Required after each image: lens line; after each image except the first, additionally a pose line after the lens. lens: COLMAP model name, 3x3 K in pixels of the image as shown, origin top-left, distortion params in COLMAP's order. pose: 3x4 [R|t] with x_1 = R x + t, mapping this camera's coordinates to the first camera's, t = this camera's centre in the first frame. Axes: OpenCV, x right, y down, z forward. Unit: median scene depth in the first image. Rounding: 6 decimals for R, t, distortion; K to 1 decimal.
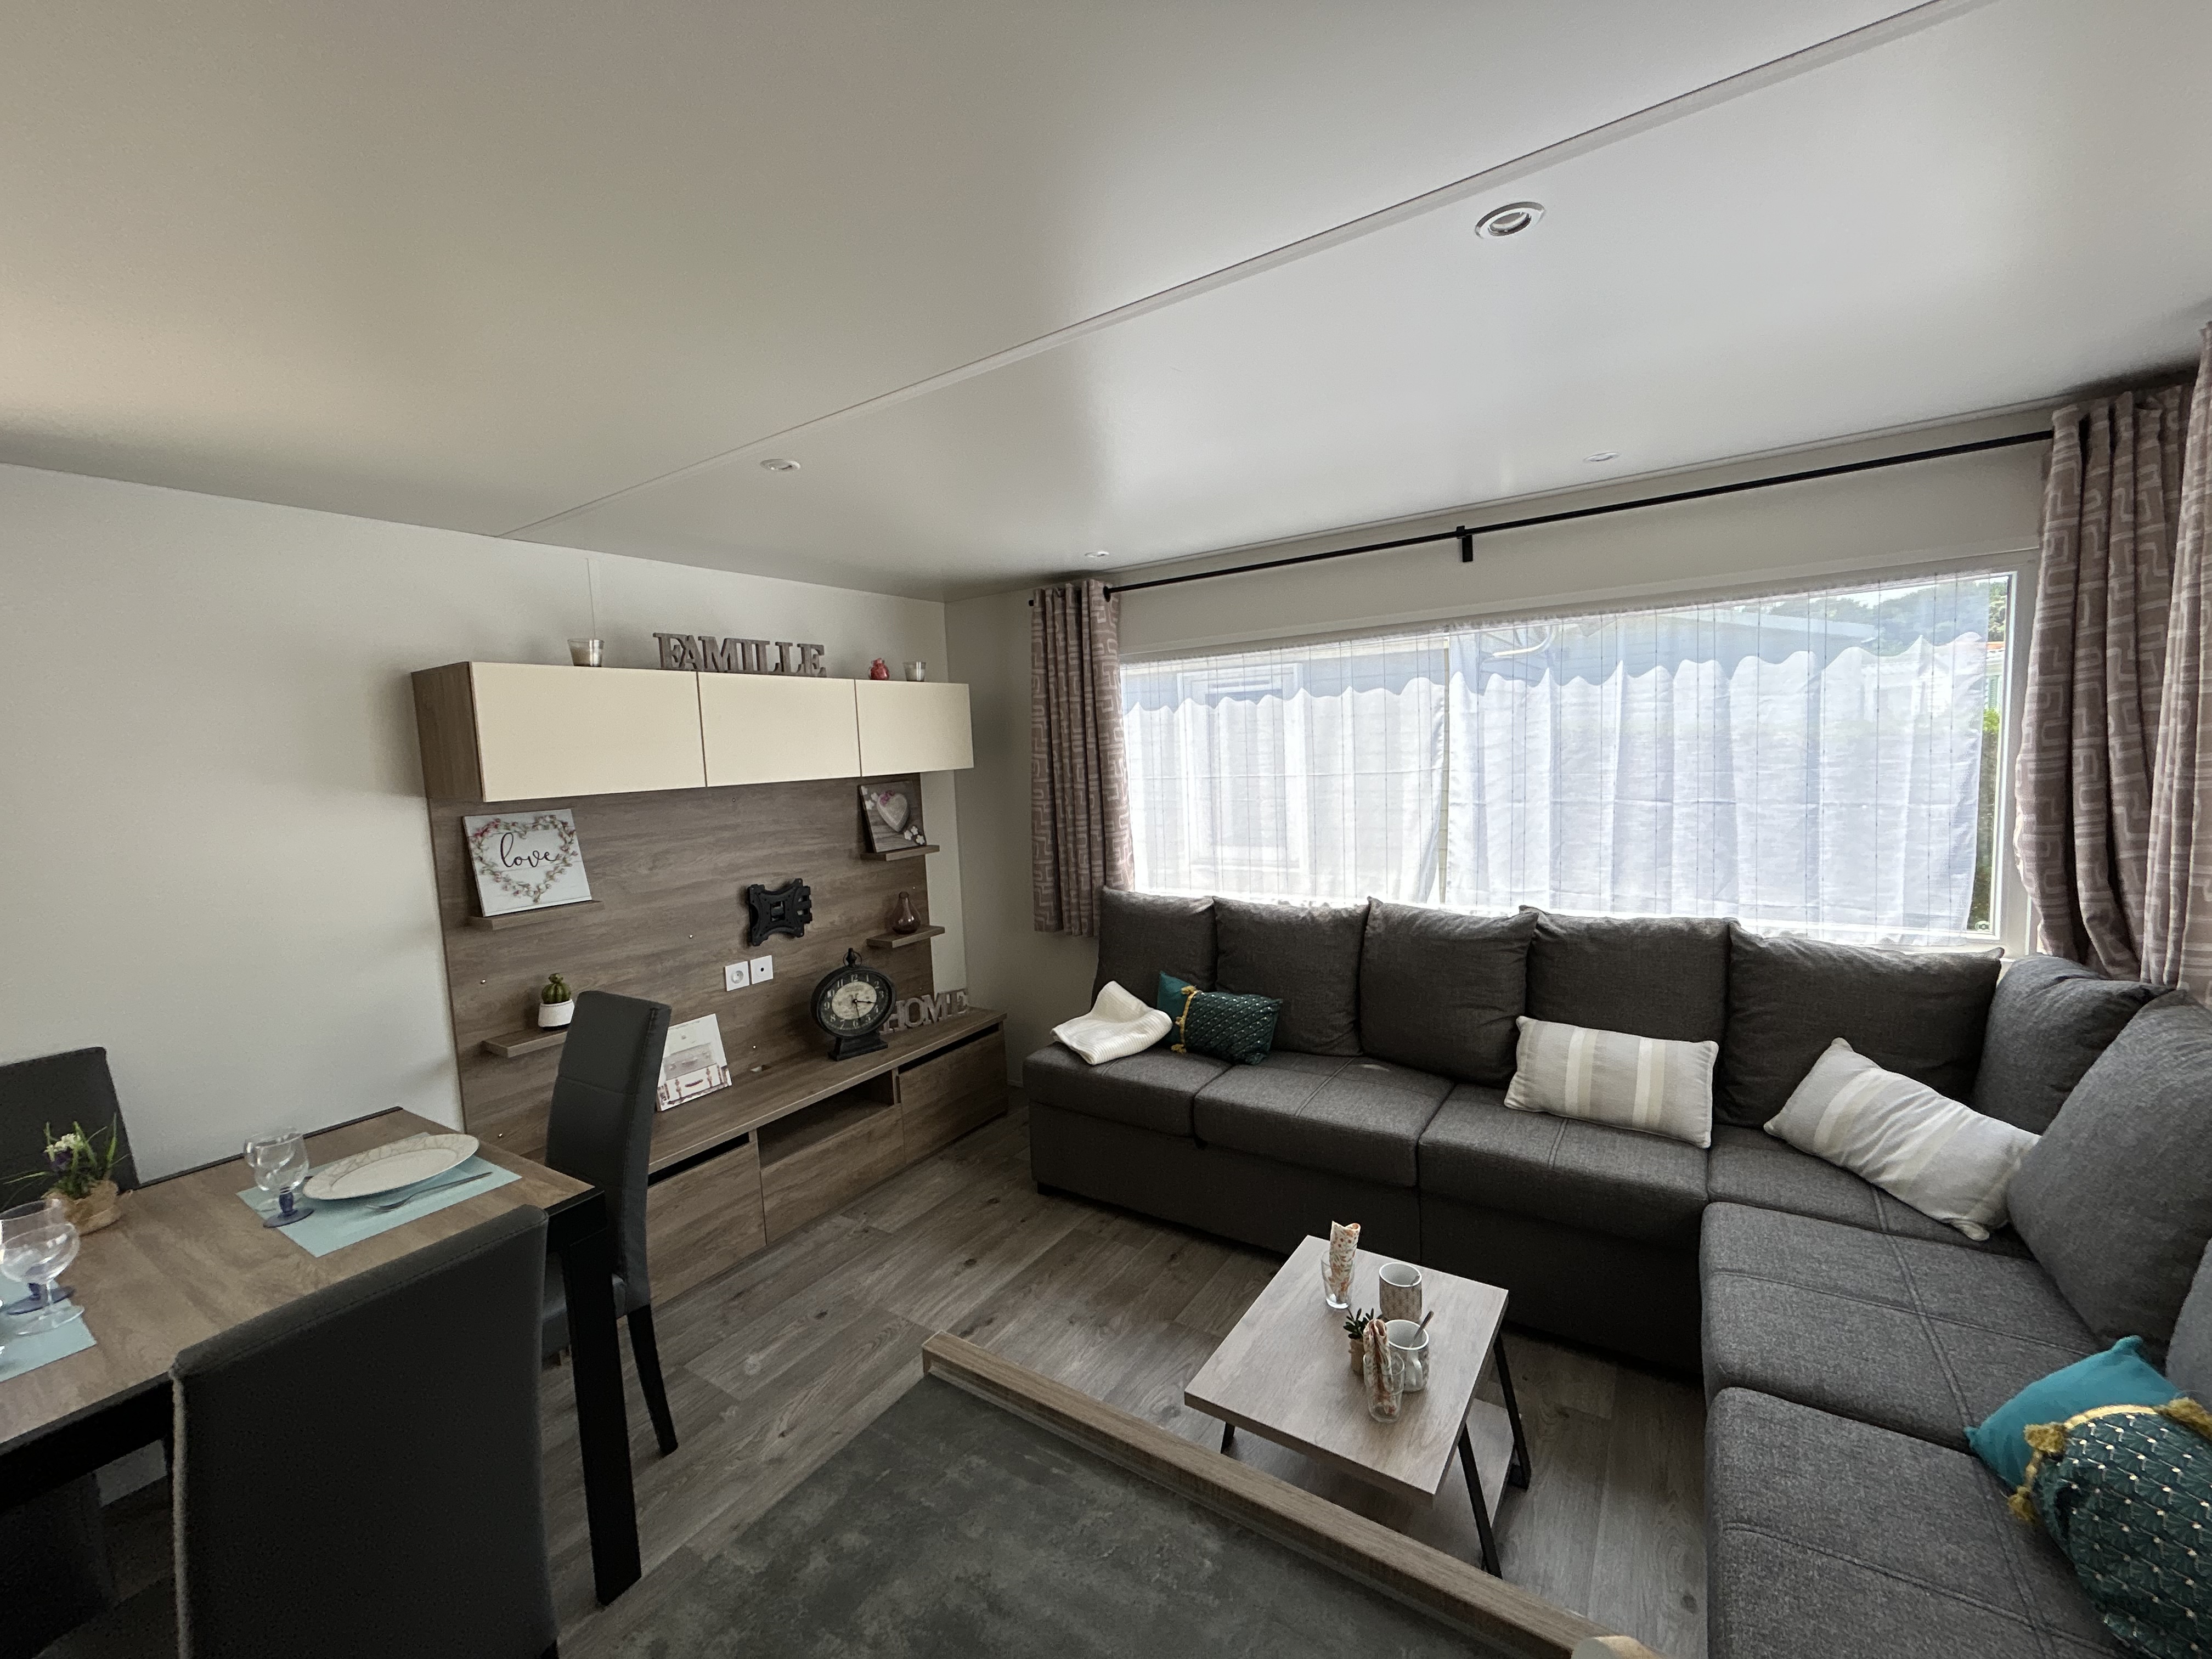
lens RADIAL K [[894.7, 0, 1100.2], [0, 894.7, 827.3], [0, 0, 1]] dist [-0.000603, -0.000238]
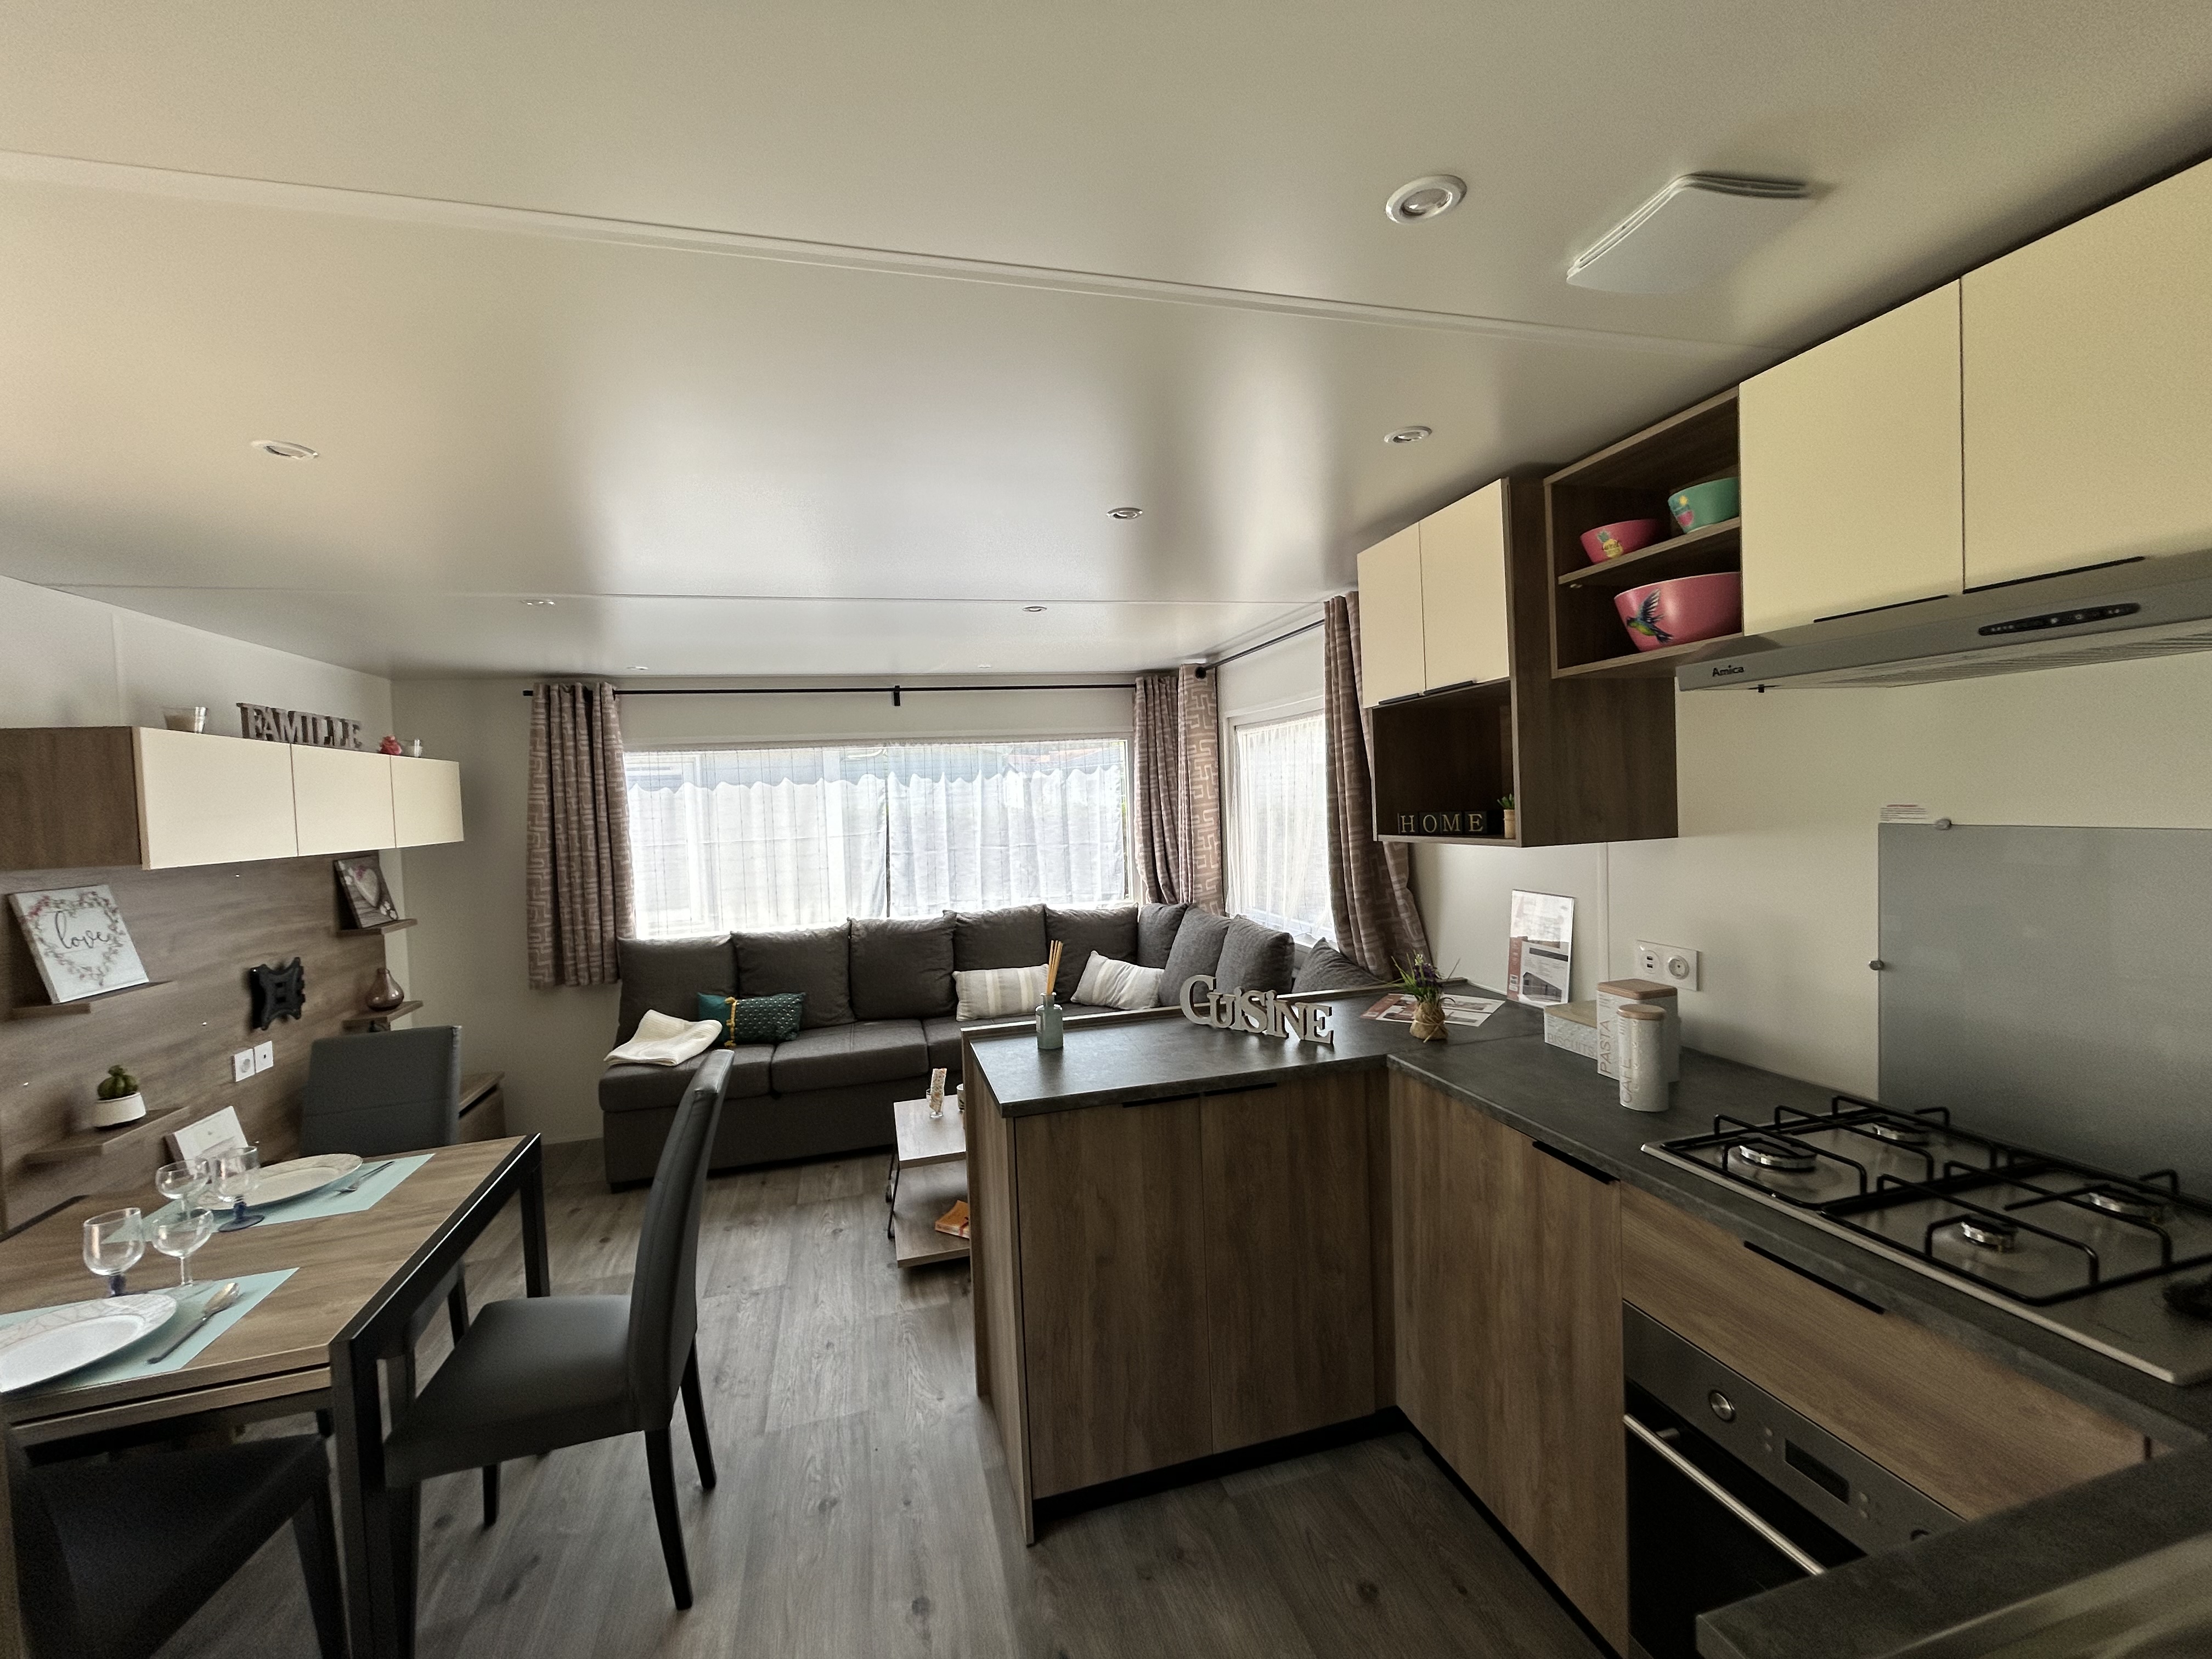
lens RADIAL K [[894.7, 0, 1100.2], [0, 894.7, 827.3], [0, 0, 1]] dist [-0.000603, -0.000238]
pose [[0.656110, -0.007772, 0.754625, -0.544855], [0.080153, 0.995009, -0.059441, 0.049332], [-0.750396, 0.099486, 0.653458, -0.309349]]
